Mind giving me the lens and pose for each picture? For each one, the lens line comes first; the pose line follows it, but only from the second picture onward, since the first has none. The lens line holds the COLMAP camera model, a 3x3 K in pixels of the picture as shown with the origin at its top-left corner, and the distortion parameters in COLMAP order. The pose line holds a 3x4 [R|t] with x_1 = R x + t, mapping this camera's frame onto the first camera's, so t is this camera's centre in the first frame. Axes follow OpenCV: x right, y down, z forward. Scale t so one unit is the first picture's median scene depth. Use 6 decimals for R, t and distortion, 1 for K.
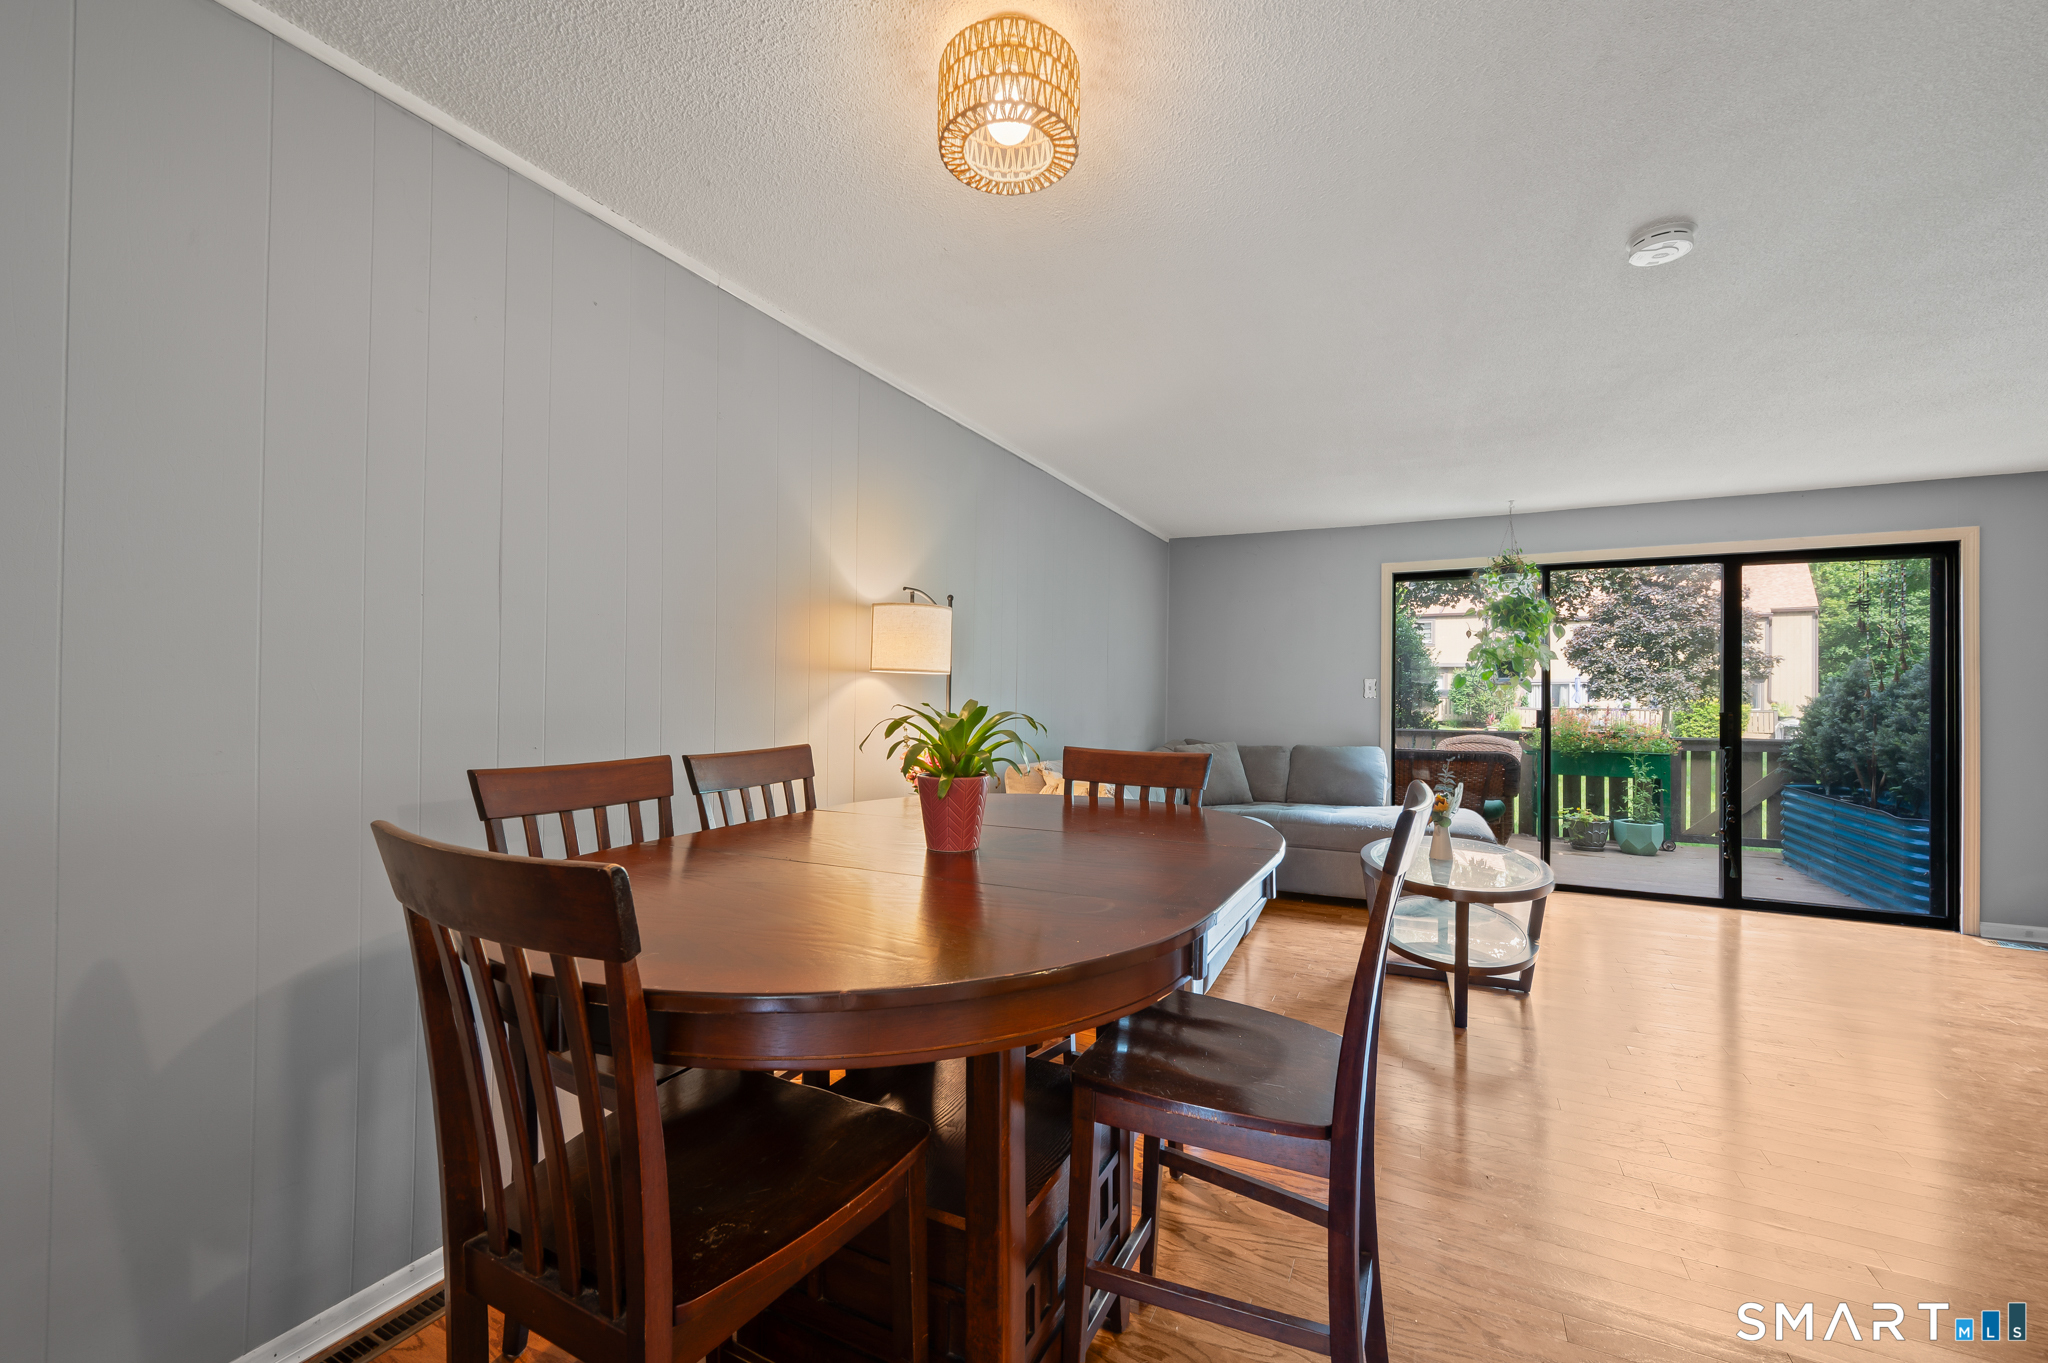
lens RADIAL K [[825.0, 0, 1024.3], [0, 825.0, 693.4], [0, 0, 1]] dist [-0.003859, -0.000228]
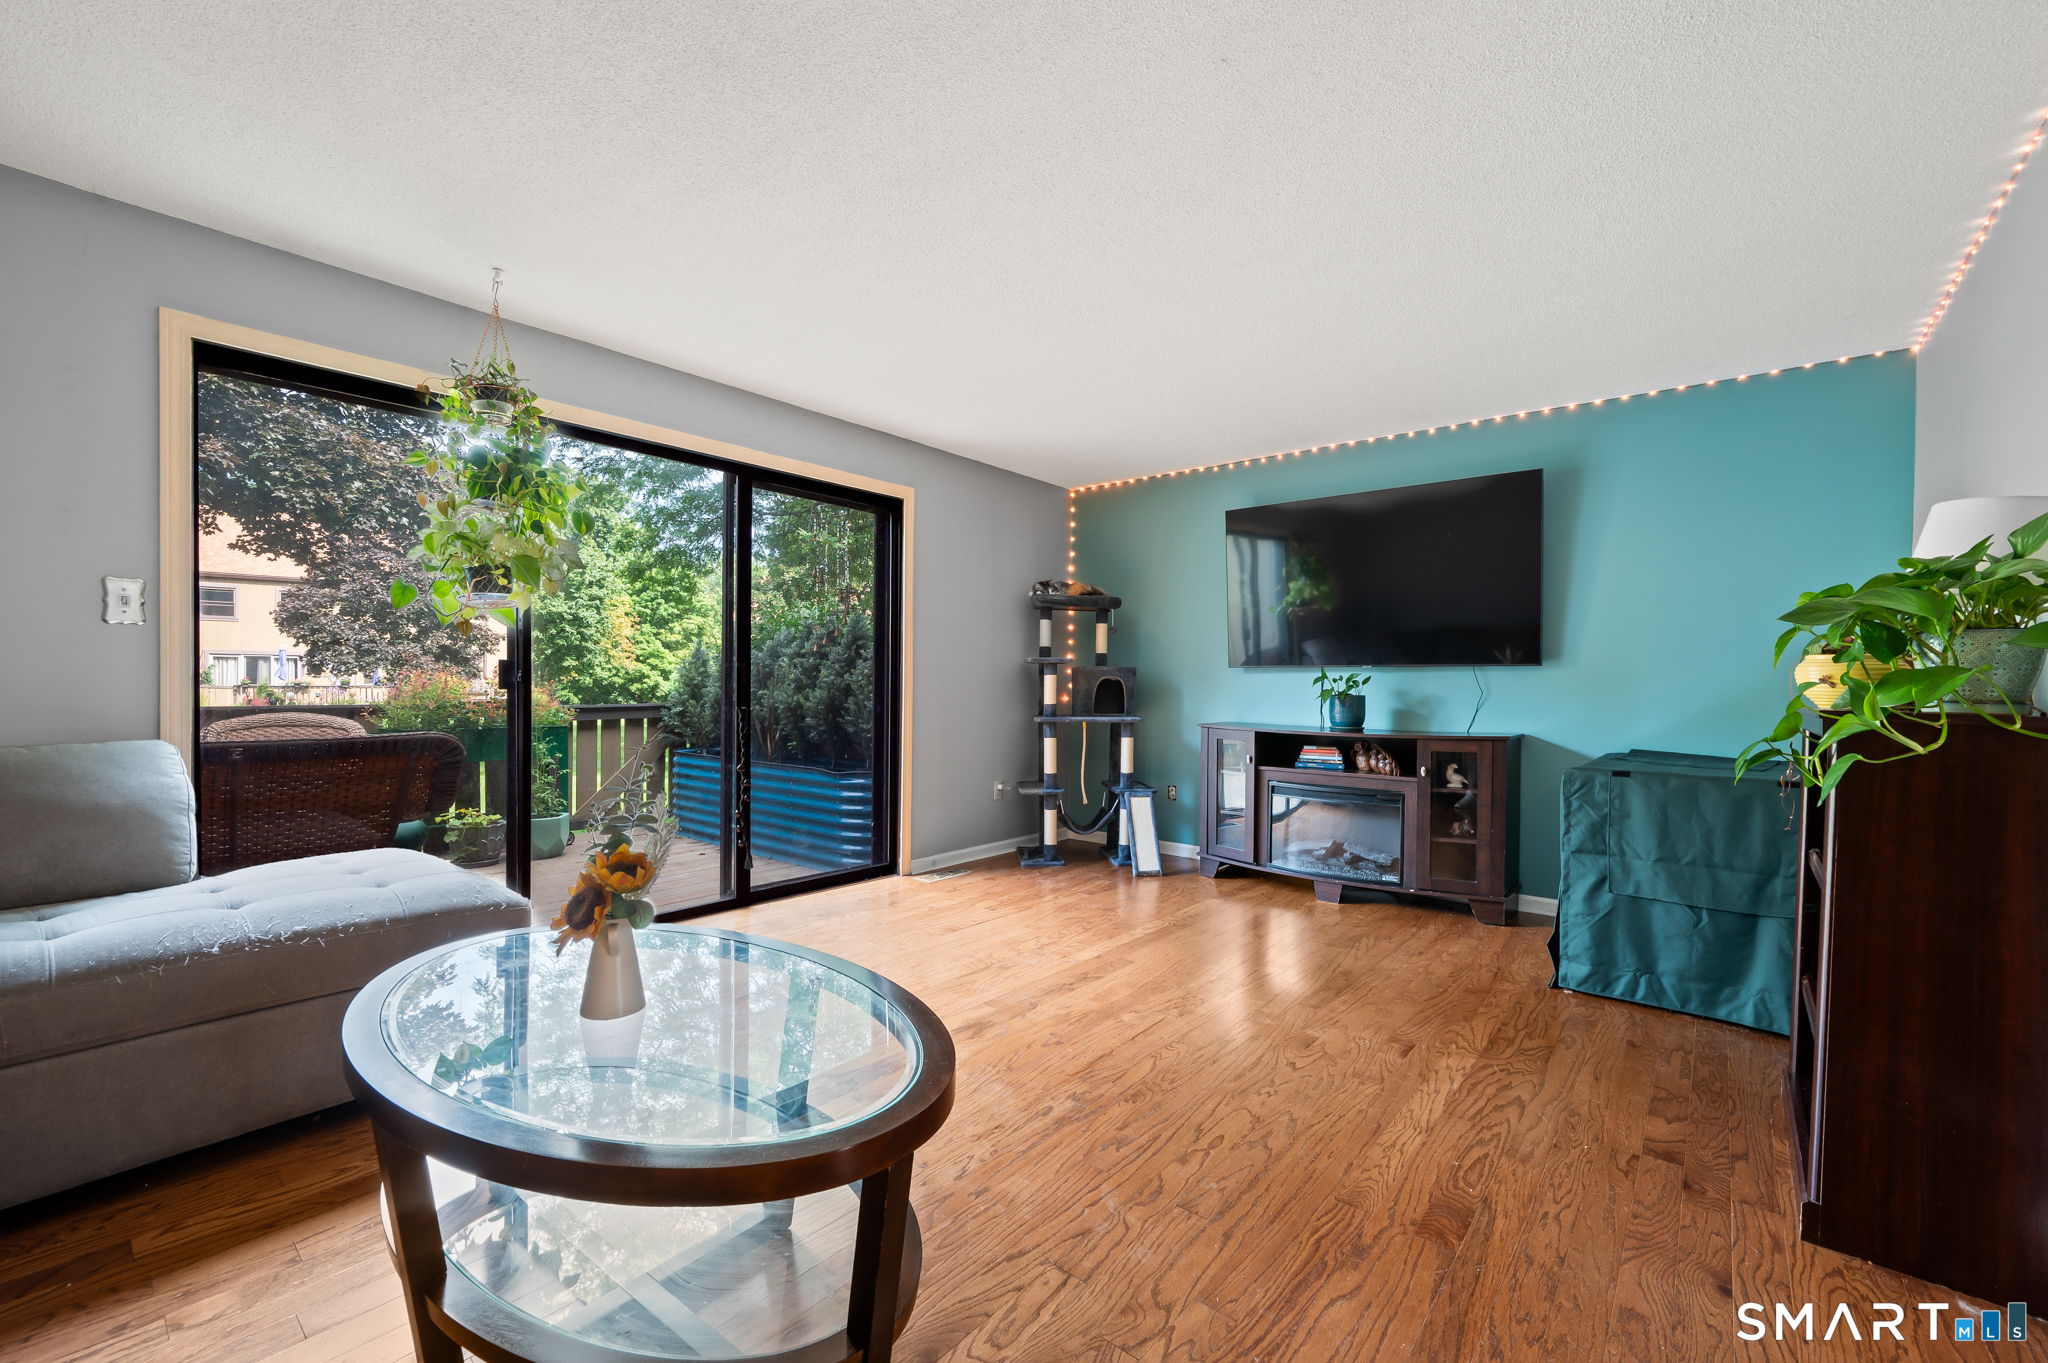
lens RADIAL K [[825.0, 0, 1022.3], [0, 825.0, 691.1], [0, 0, 1]] dist [-0.003859, -0.000228]
pose [[0.220149, -0.013584, 0.975372, 0.087680], [-0.006590, 0.999859, 0.015413, 0.022597], [-0.975444, -0.009821, 0.220028, 0.355247]]
